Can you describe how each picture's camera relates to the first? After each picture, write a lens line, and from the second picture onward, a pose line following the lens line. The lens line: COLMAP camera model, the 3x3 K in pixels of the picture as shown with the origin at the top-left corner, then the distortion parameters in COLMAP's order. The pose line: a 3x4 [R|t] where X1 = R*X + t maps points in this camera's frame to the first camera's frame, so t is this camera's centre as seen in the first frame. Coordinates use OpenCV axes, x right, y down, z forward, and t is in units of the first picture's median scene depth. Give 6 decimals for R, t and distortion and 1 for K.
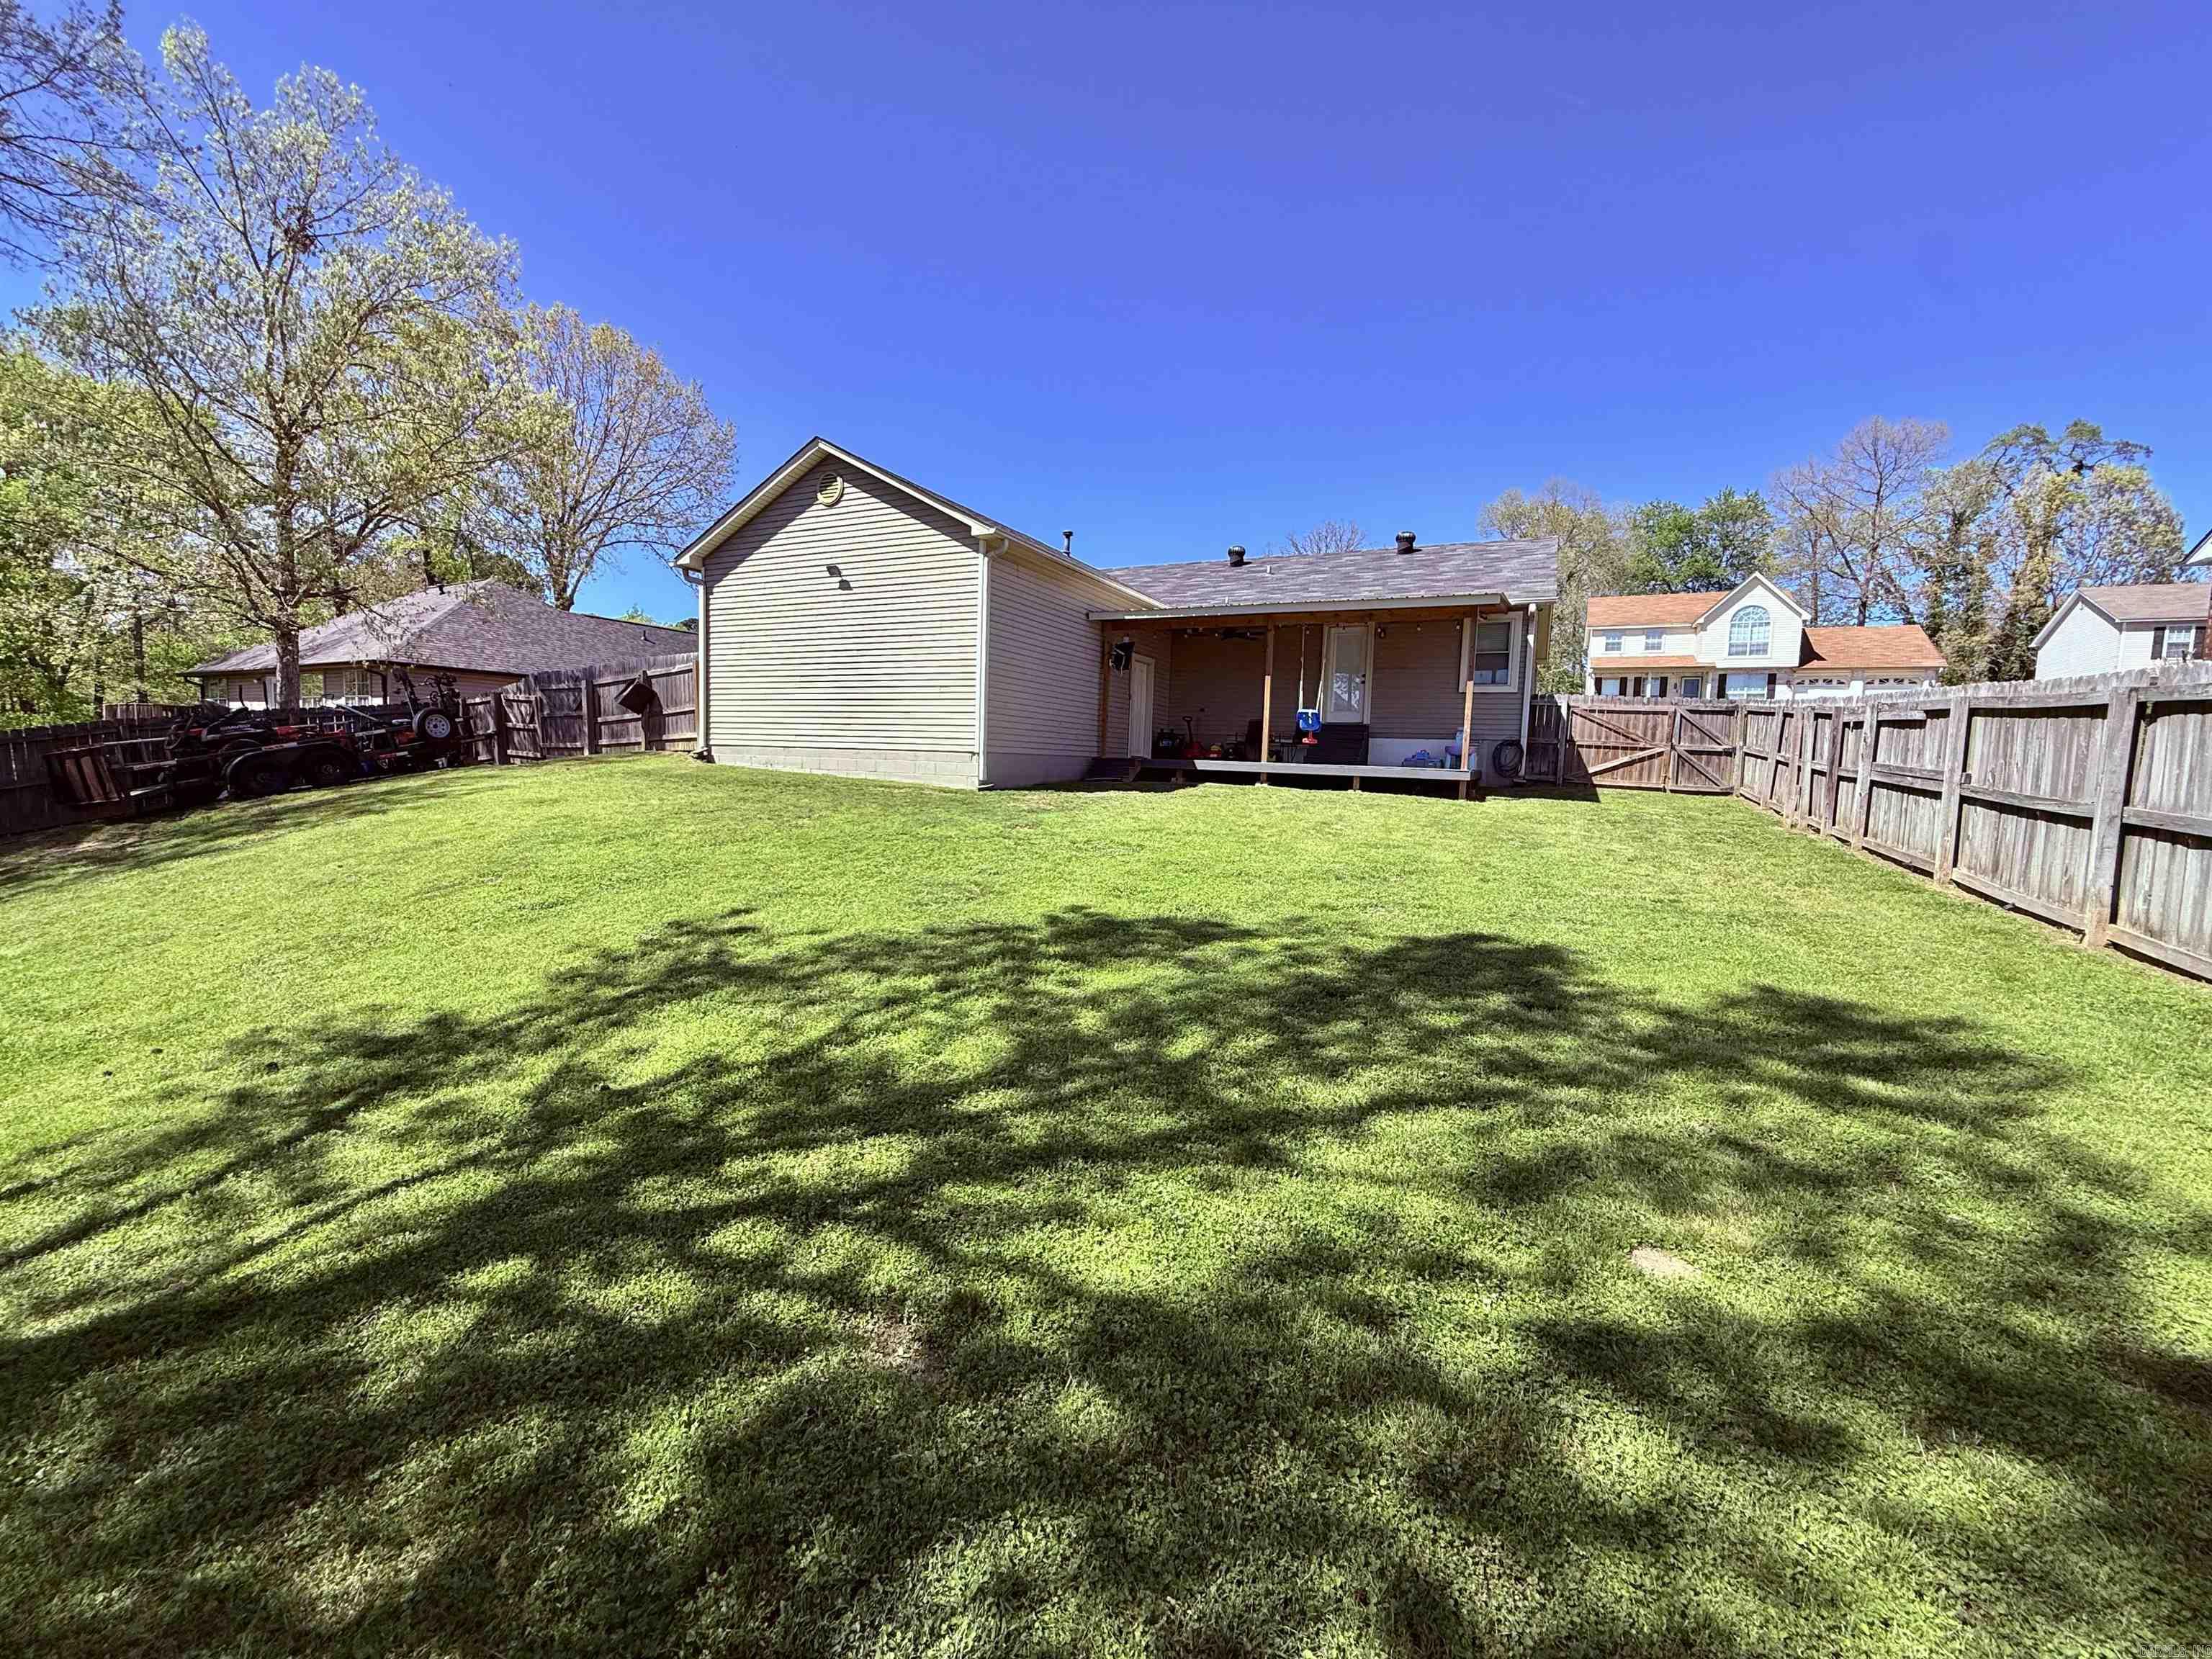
lens RADIAL K [[884.6, 0, 1101.8], [0, 884.6, 815.7], [0, 0, 1]] dist [-0.001627, 0.000745]
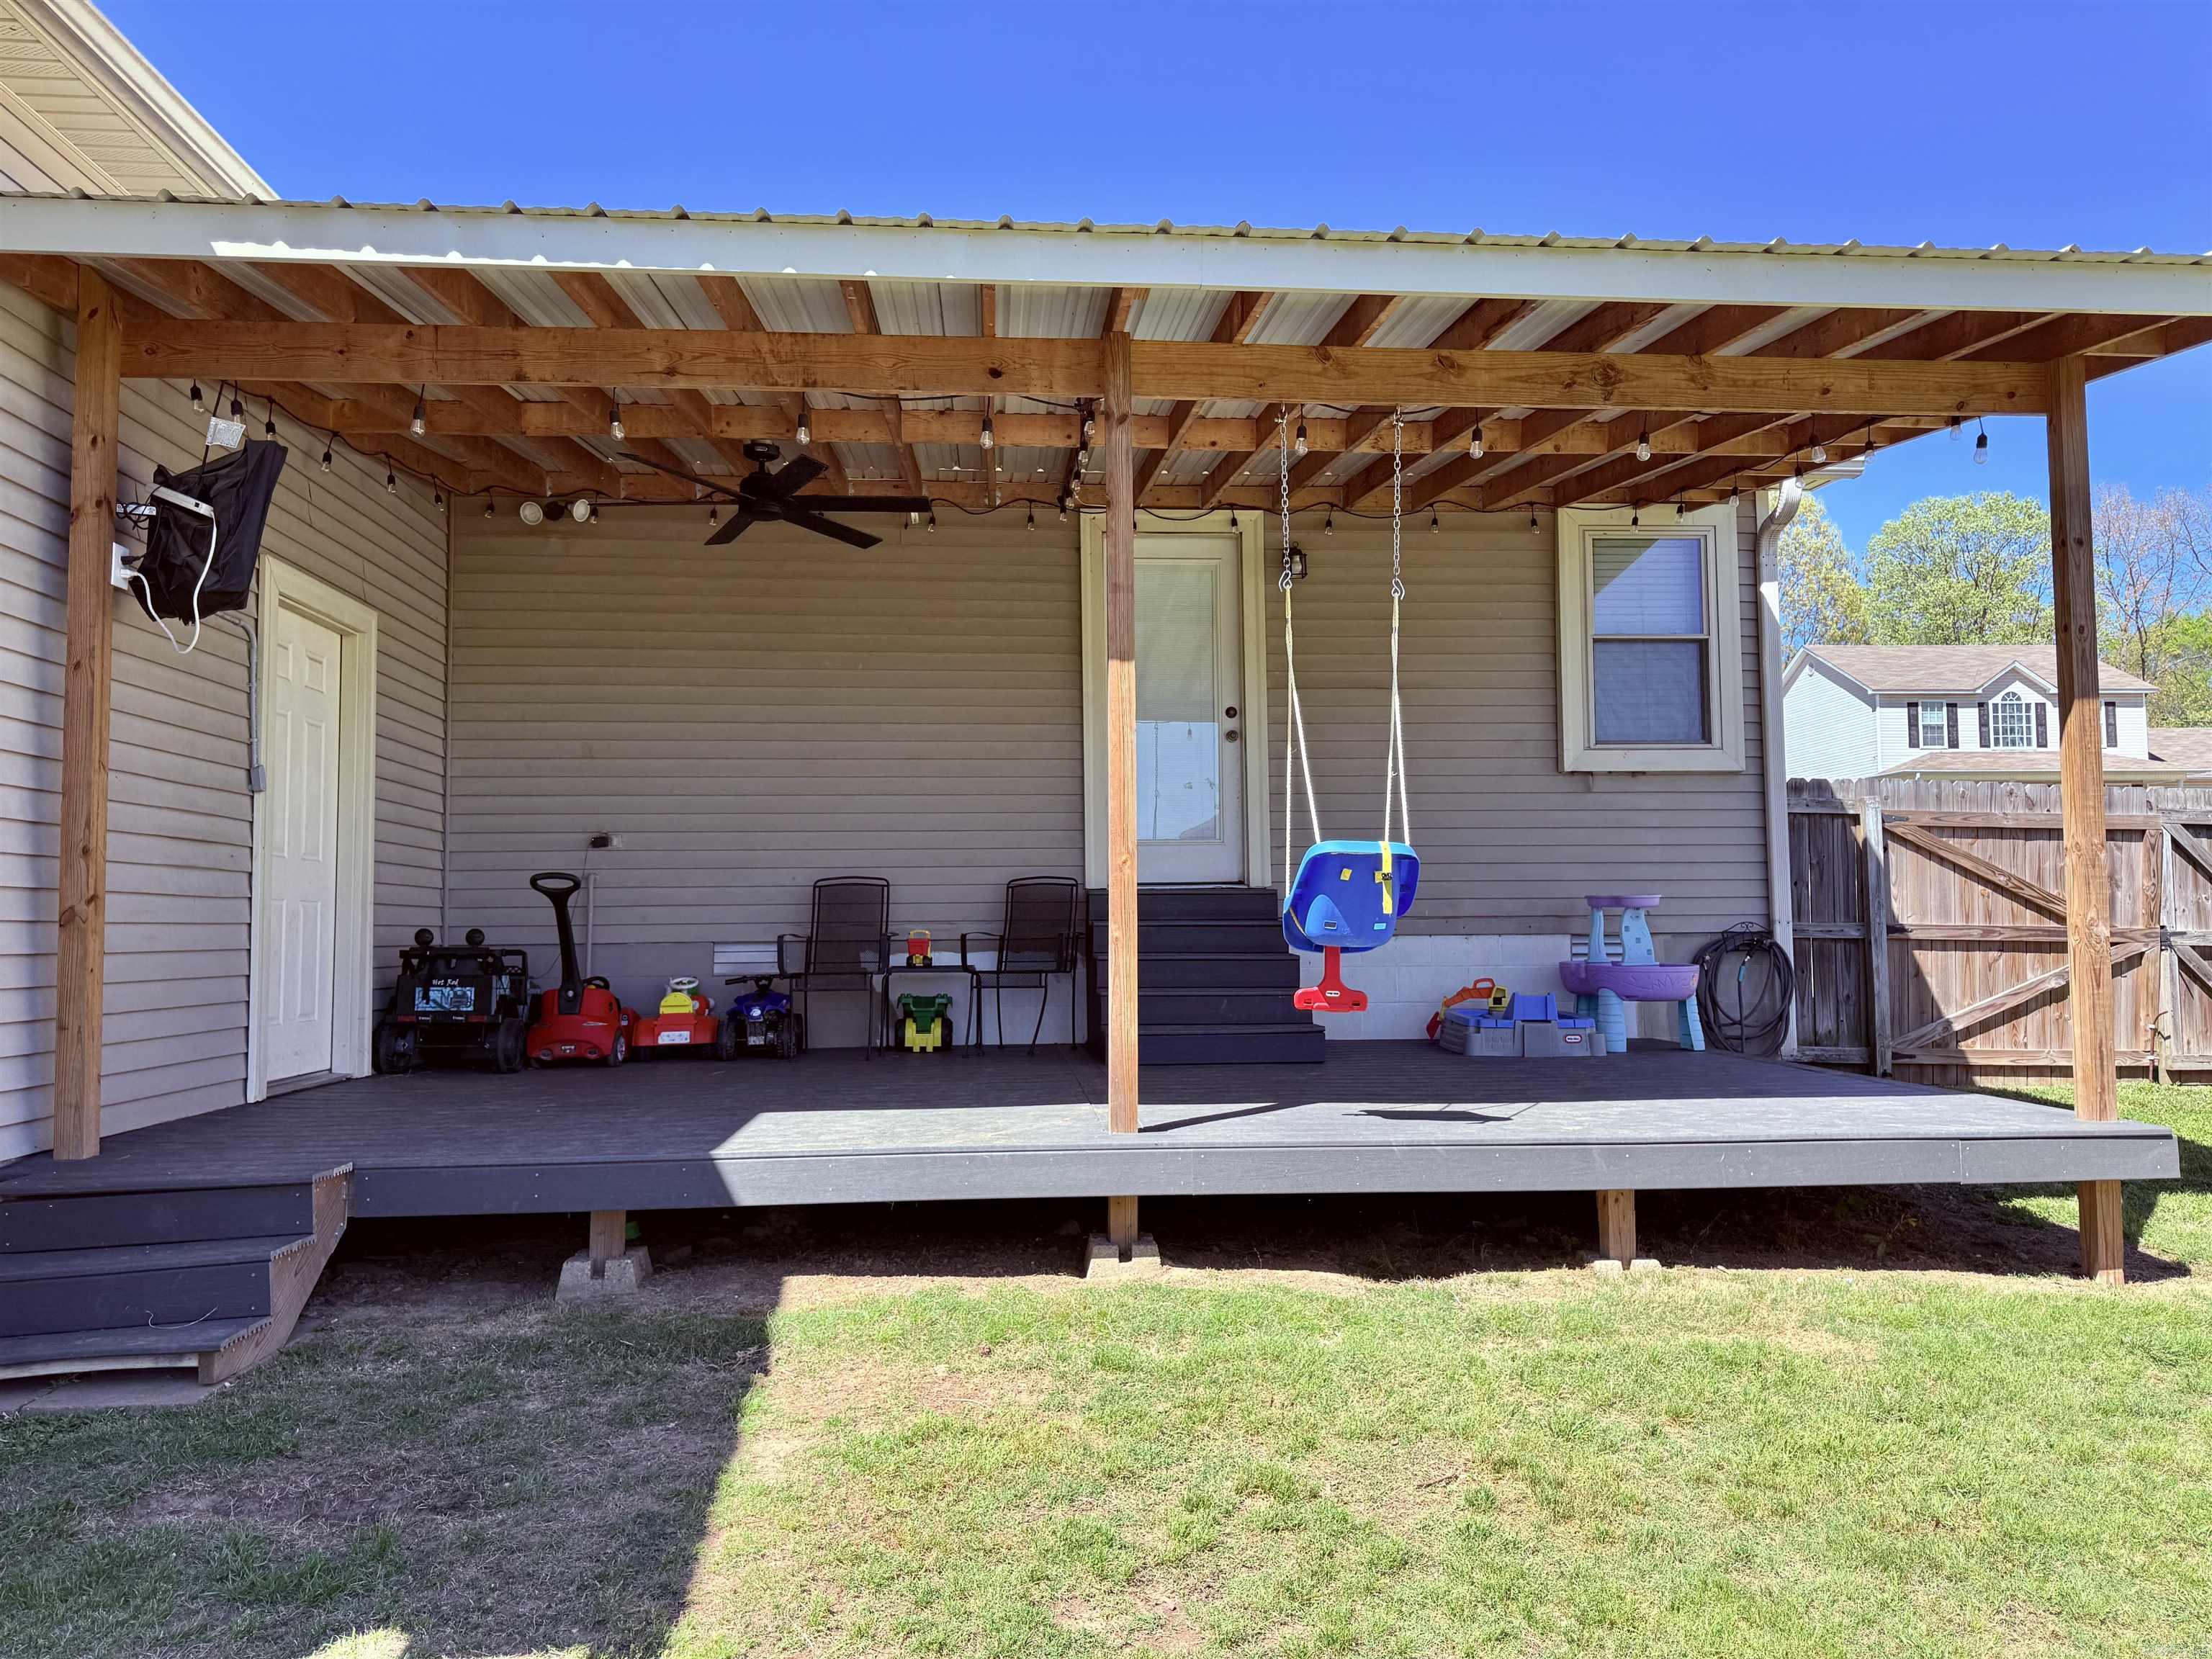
lens RADIAL K [[1599.9, 0, 1111.5], [0, 1599.9, 833.0], [0, 0, 1]] dist [0.051397, -0.034336]
pose [[0.863832, -0.009563, 0.503688, 0.020069], [0.068328, 0.992805, -0.098334, -0.094875], [-0.499124, 0.119360, 0.858271, 0.768046]]
